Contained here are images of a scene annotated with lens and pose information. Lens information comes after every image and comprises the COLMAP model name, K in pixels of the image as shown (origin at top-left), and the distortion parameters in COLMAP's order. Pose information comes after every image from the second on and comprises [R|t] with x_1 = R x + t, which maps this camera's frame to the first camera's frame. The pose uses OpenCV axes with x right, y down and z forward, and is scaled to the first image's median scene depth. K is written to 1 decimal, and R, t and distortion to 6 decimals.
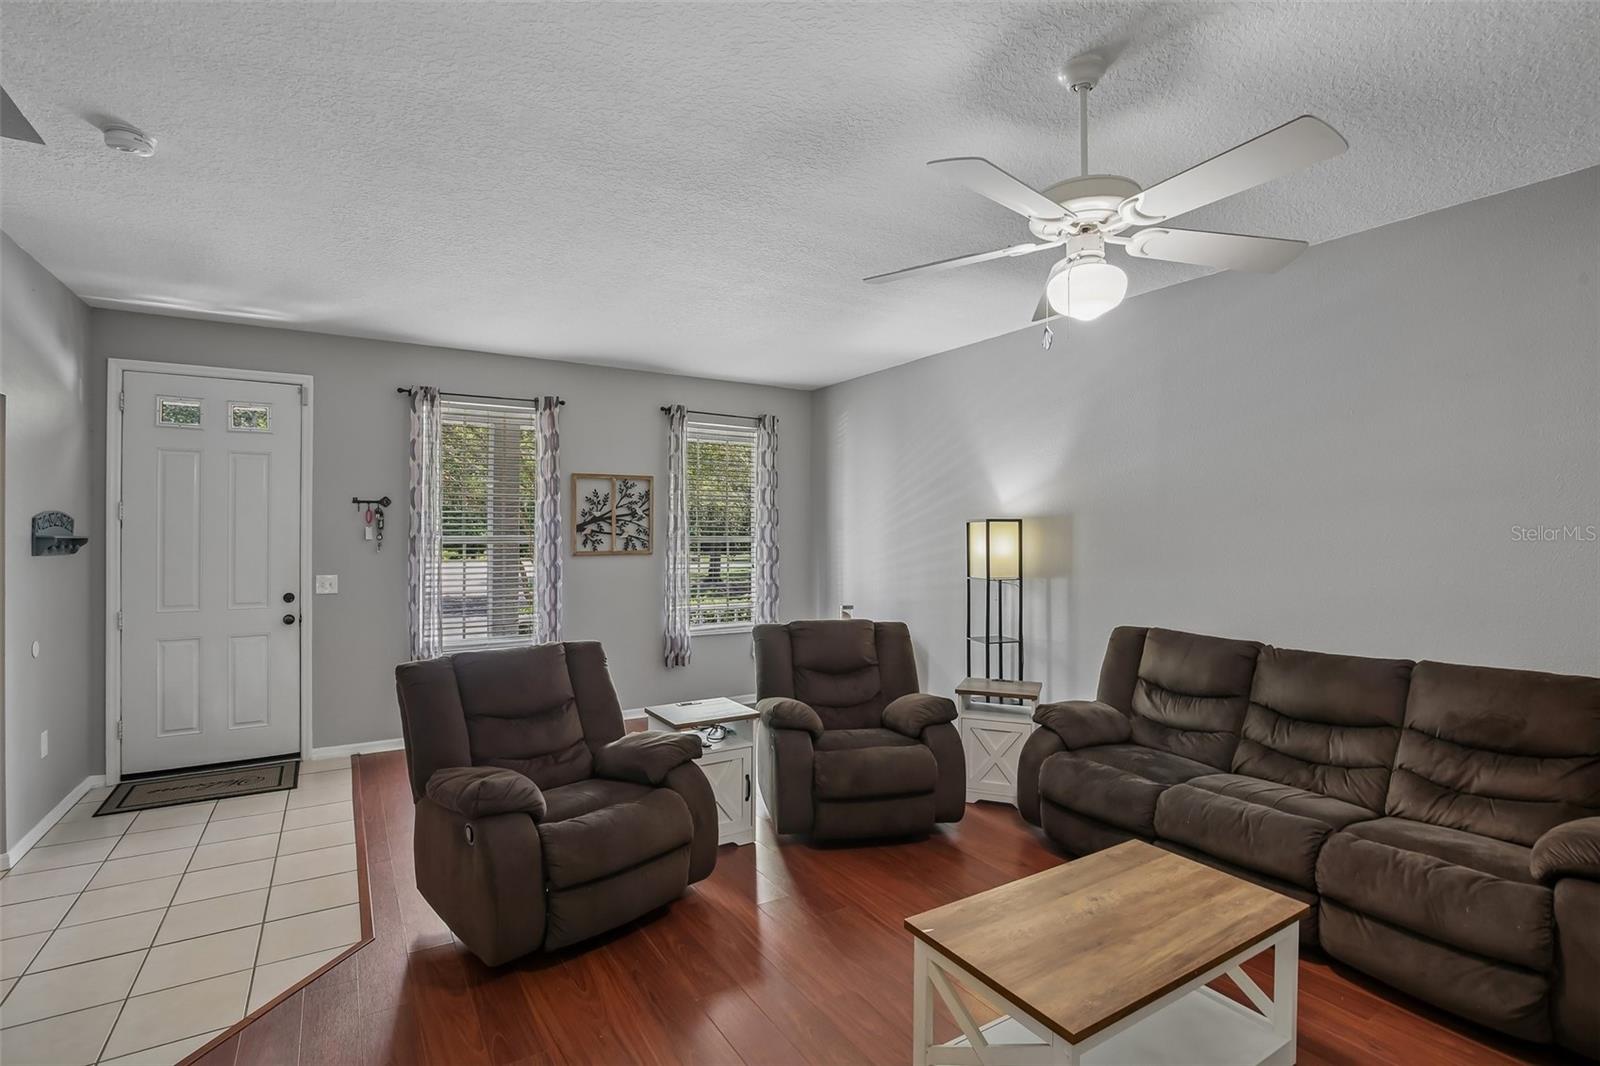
lens RADIAL K [[749.7, 0, 783.5], [0, 749.7, 529.0], [0, 0, 1]] dist [-0.023813, 0.001128]
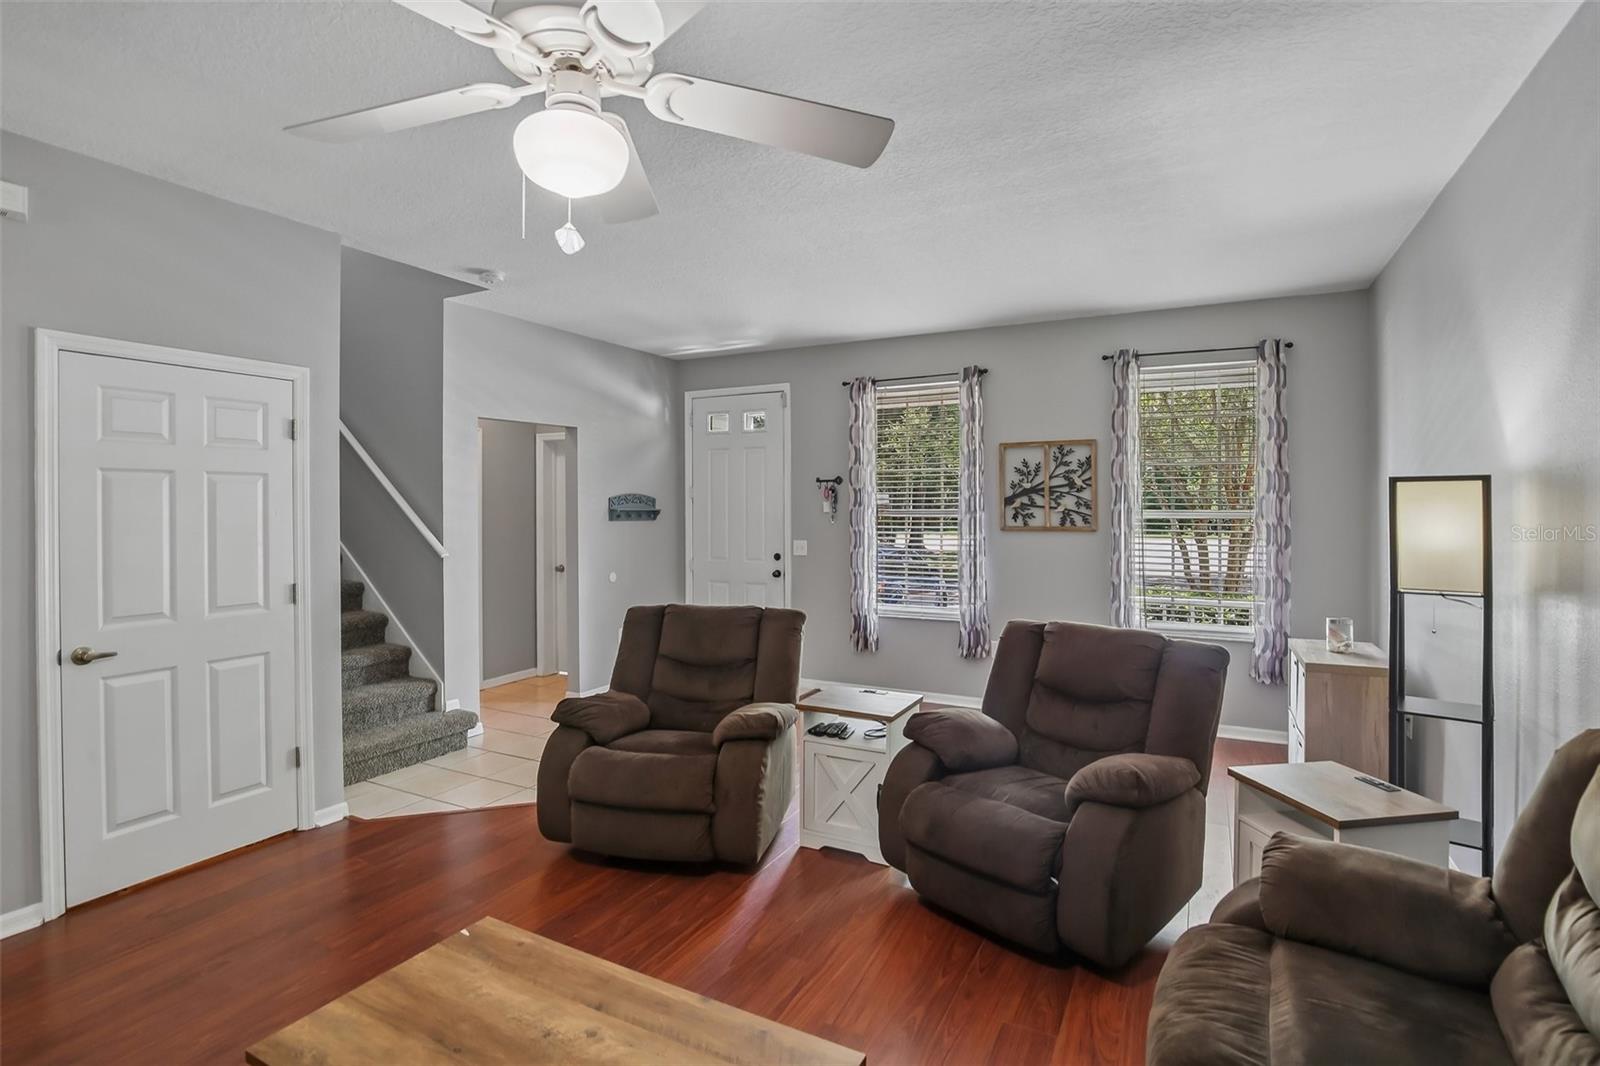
lens RADIAL K [[749.7, 0, 800.8], [0, 749.7, 512.5], [0, 0, 1]] dist [-0.023813, 0.001128]
pose [[0.528890, 0.003762, -0.848682, 0.383521], [0.006174, 0.999947, 0.008280, 0.003649], [0.848668, -0.009619, 0.528839, 0.279815]]
